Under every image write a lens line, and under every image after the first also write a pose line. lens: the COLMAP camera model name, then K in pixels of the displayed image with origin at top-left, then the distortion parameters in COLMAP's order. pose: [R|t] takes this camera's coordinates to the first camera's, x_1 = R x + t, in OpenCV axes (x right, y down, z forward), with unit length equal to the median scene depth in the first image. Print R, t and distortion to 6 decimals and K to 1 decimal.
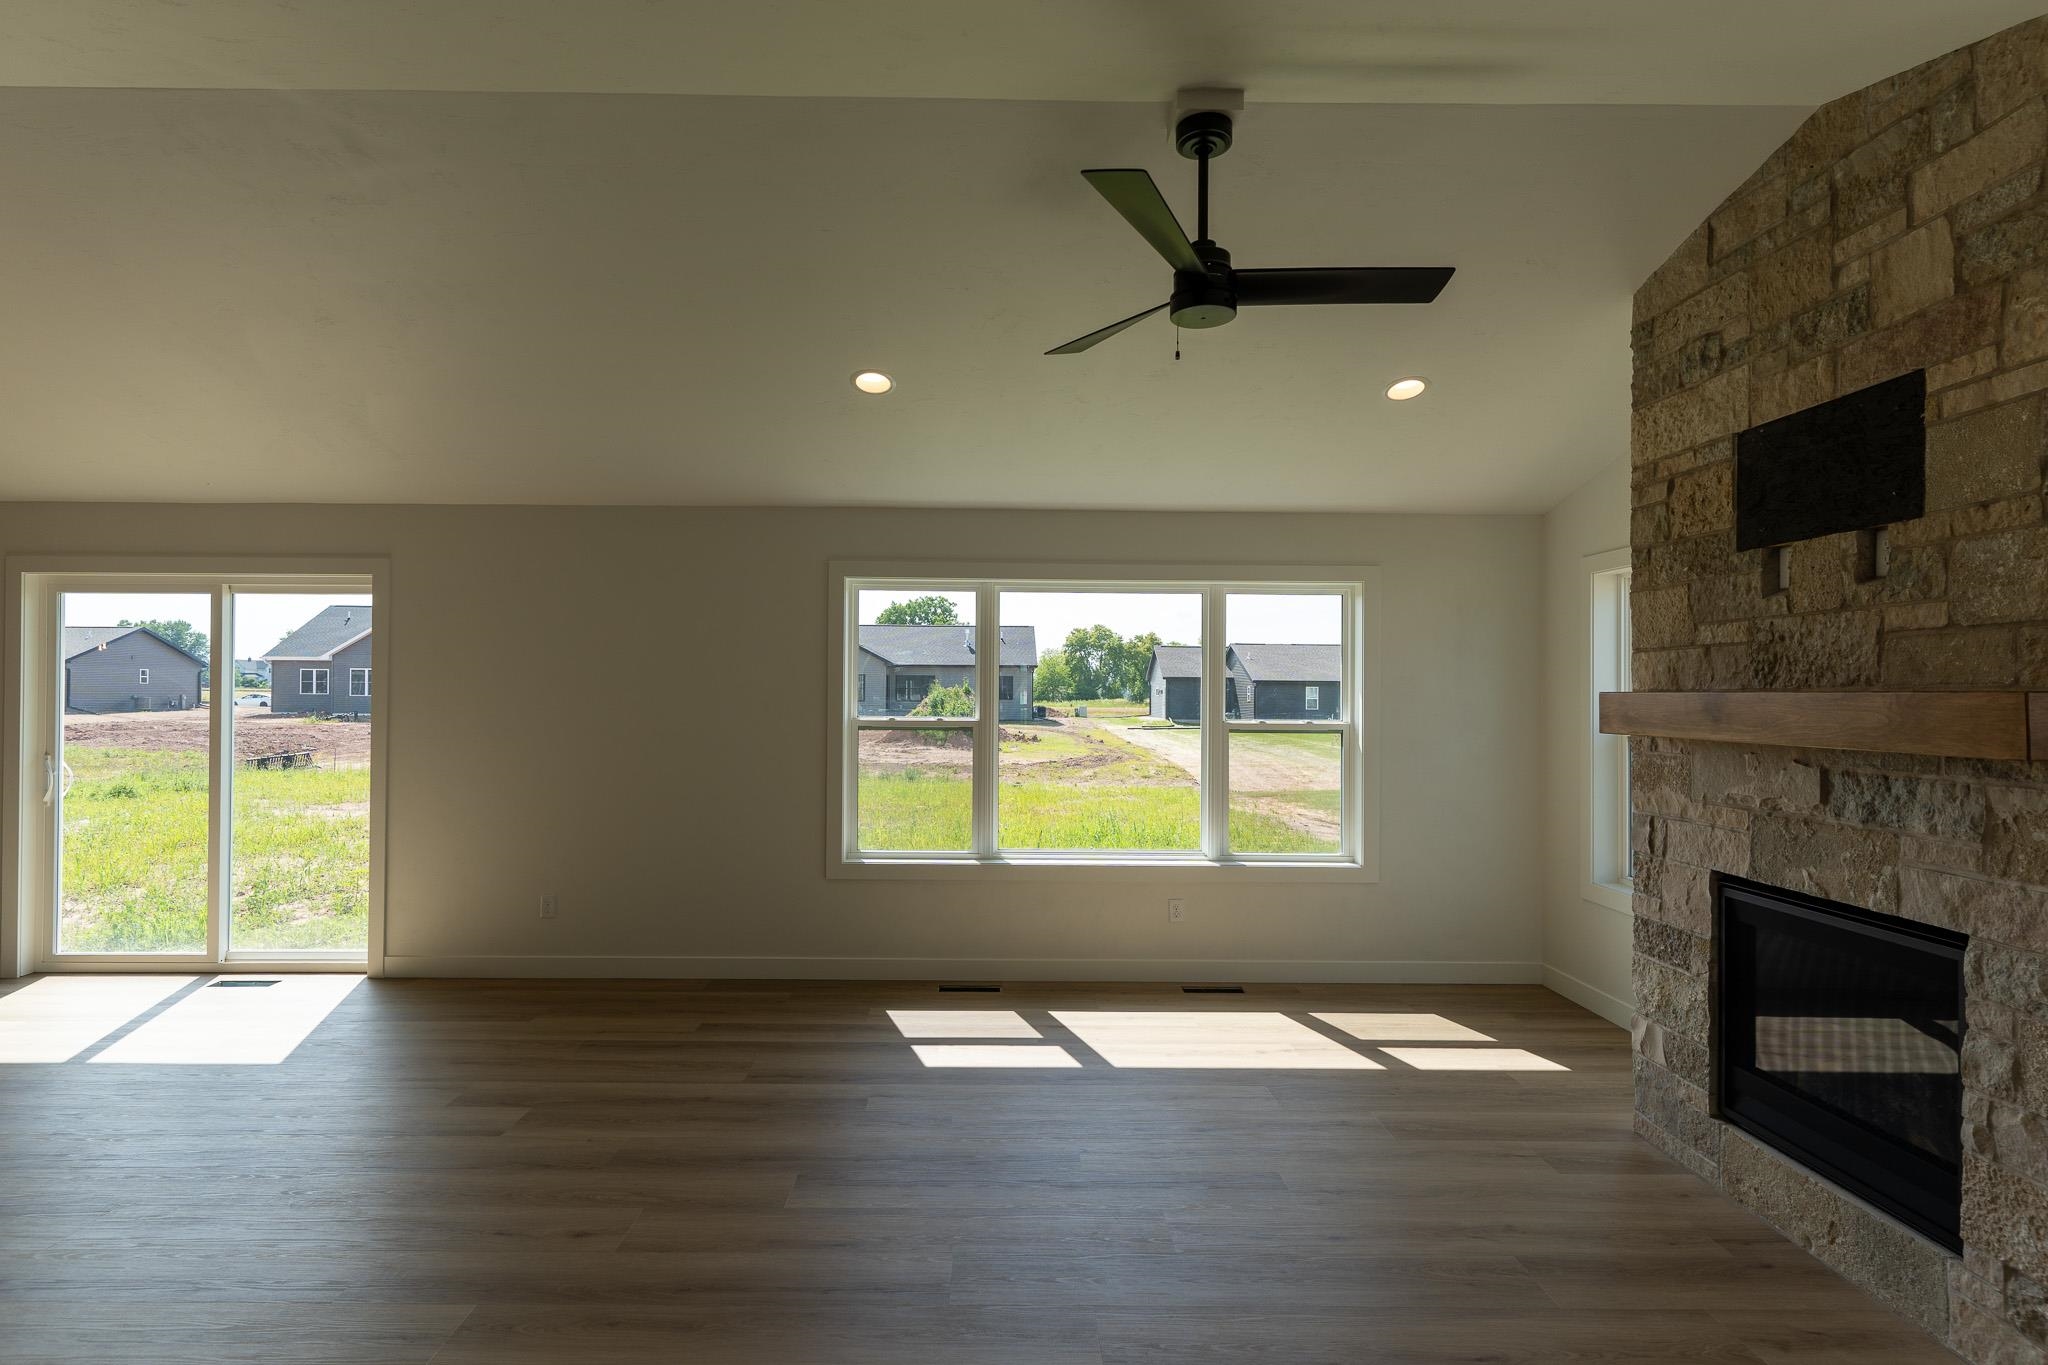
lens RADIAL K [[984.5, 0, 987.9], [0, 984.5, 689.6], [0, 0, 1]] dist [0.006016, -0.002064]
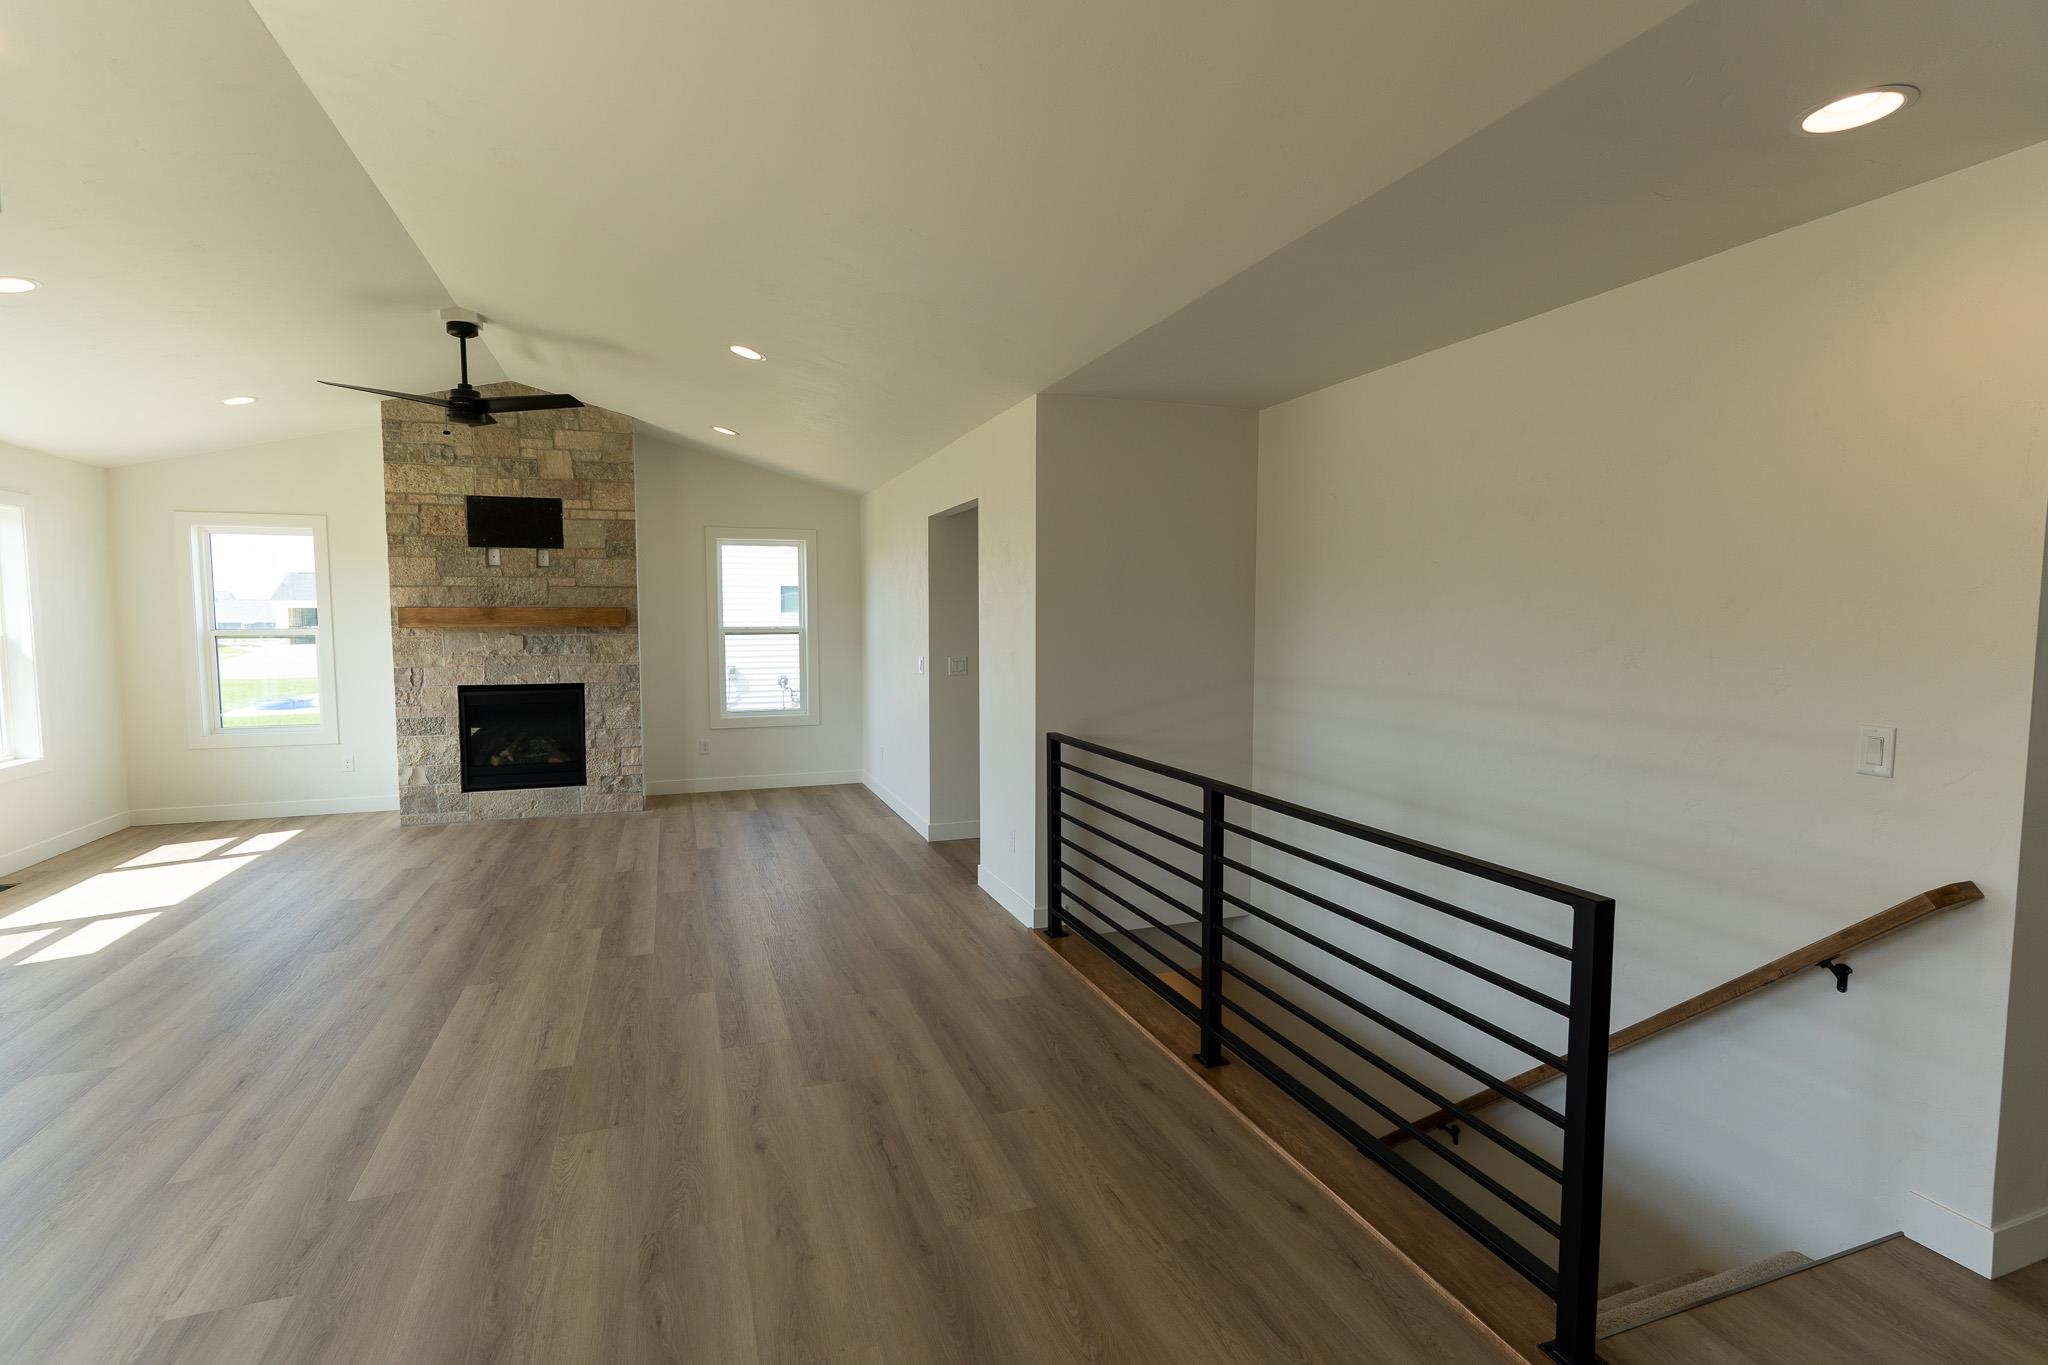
lens RADIAL K [[984.5, 0, 1032.3], [0, 984.5, 673.8], [0, 0, 1]] dist [0.006016, -0.002064]
pose [[-0.343837, -0.059968, 0.937113, -2.021485], [-0.001982, 0.998003, 0.063137, 0.011245], [-0.939027, 0.019851, -0.343269, 0.591389]]
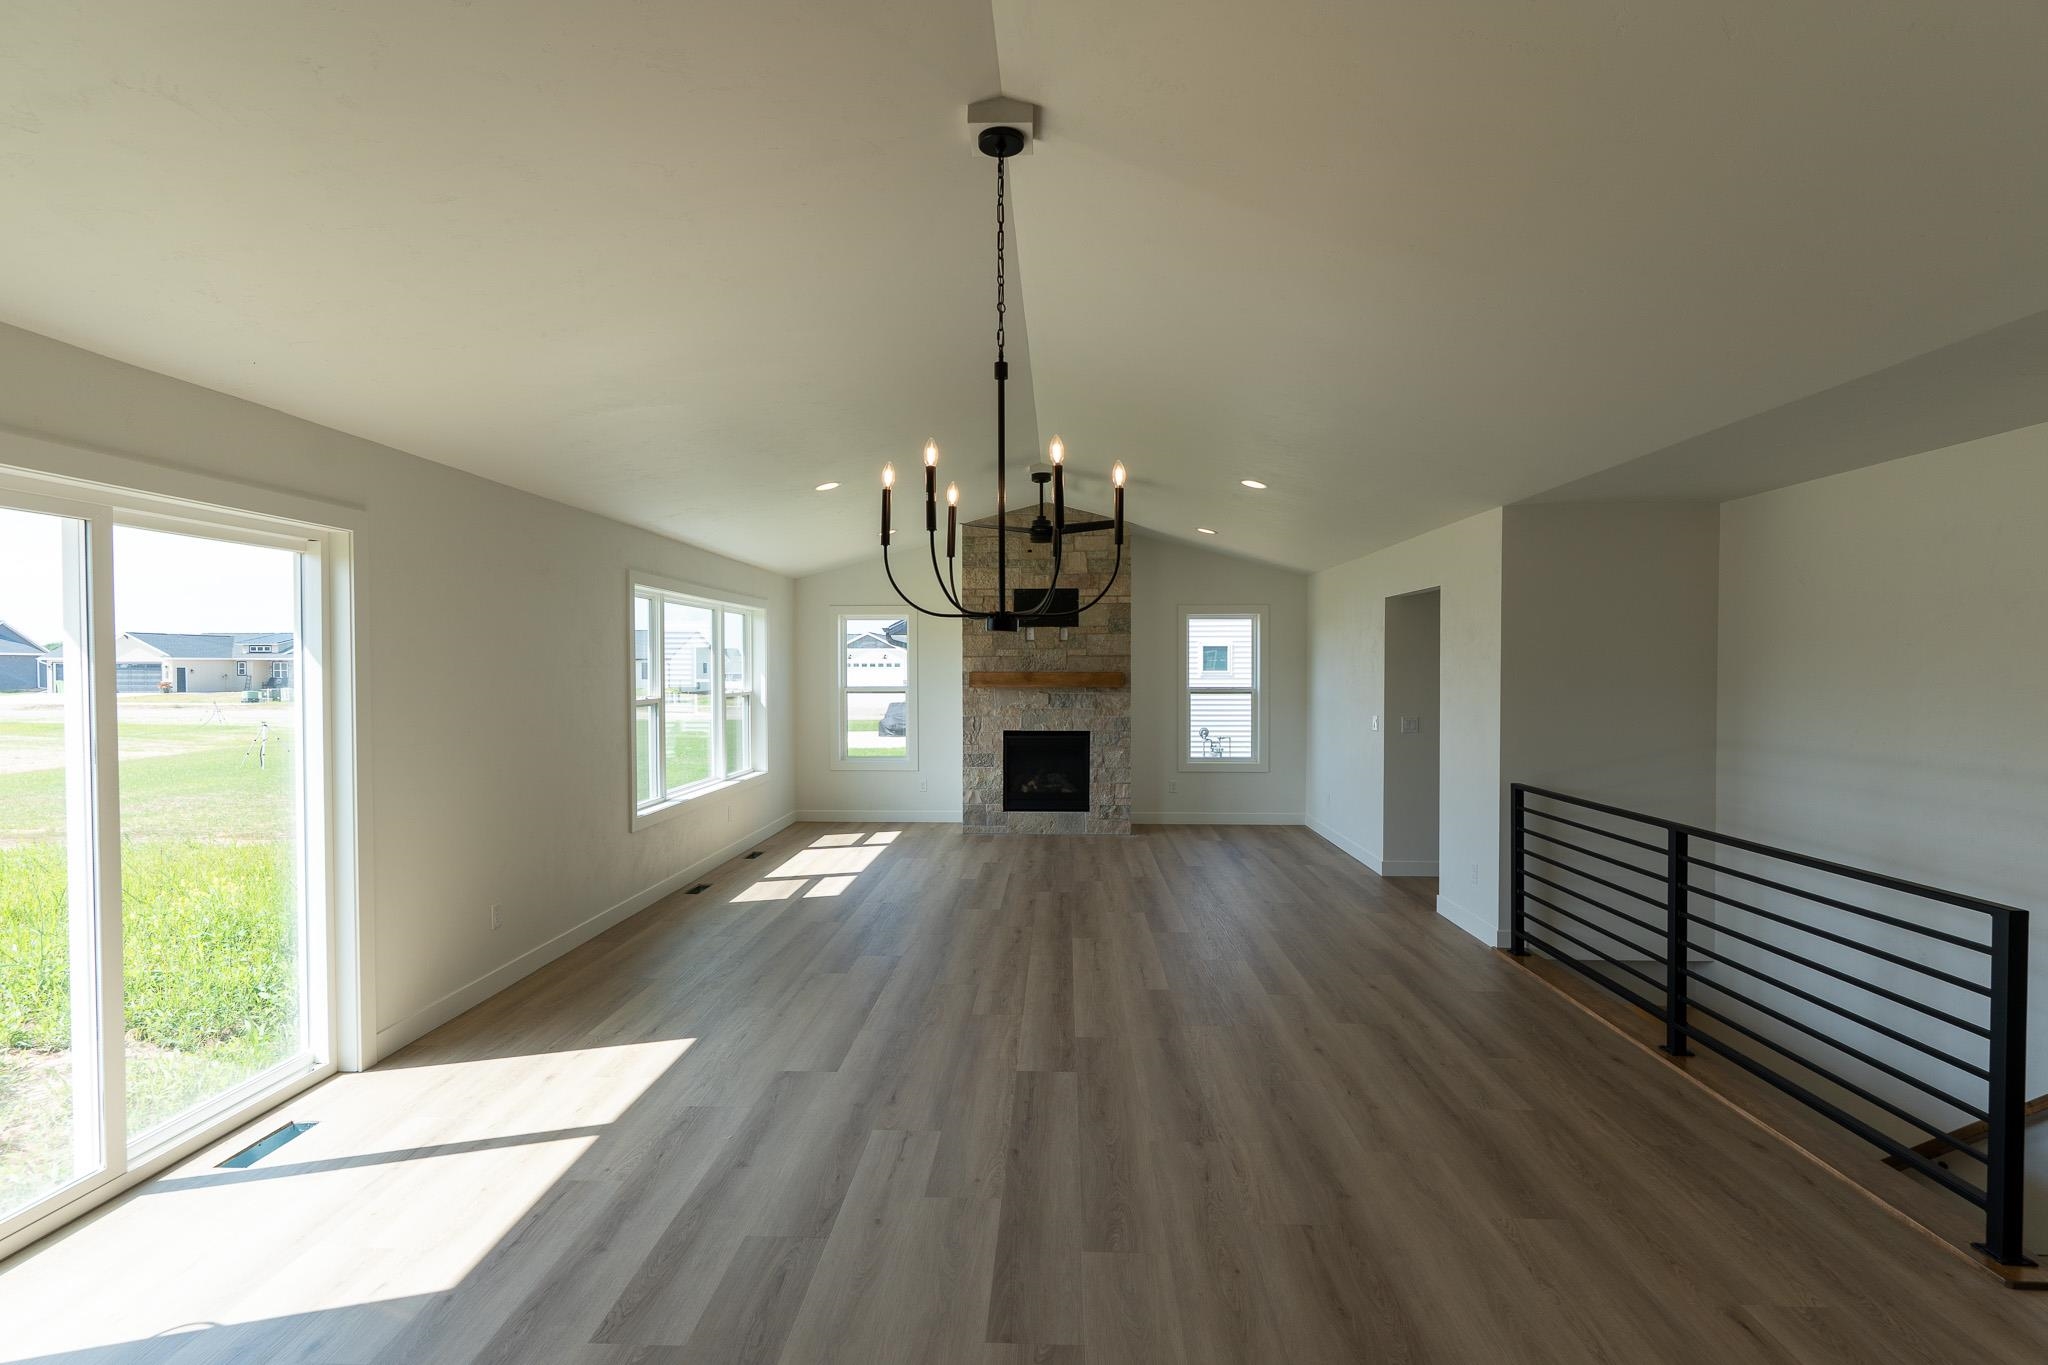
lens RADIAL K [[984.5, 0, 1025.4], [0, 984.5, 668.8], [0, 0, 1]] dist [0.006016, -0.002064]
pose [[0.040832, -0.004426, 0.999156, -2.498843], [-0.002310, 0.999987, 0.004524, -0.022035], [-0.999163, -0.002493, 0.040821, 0.890643]]
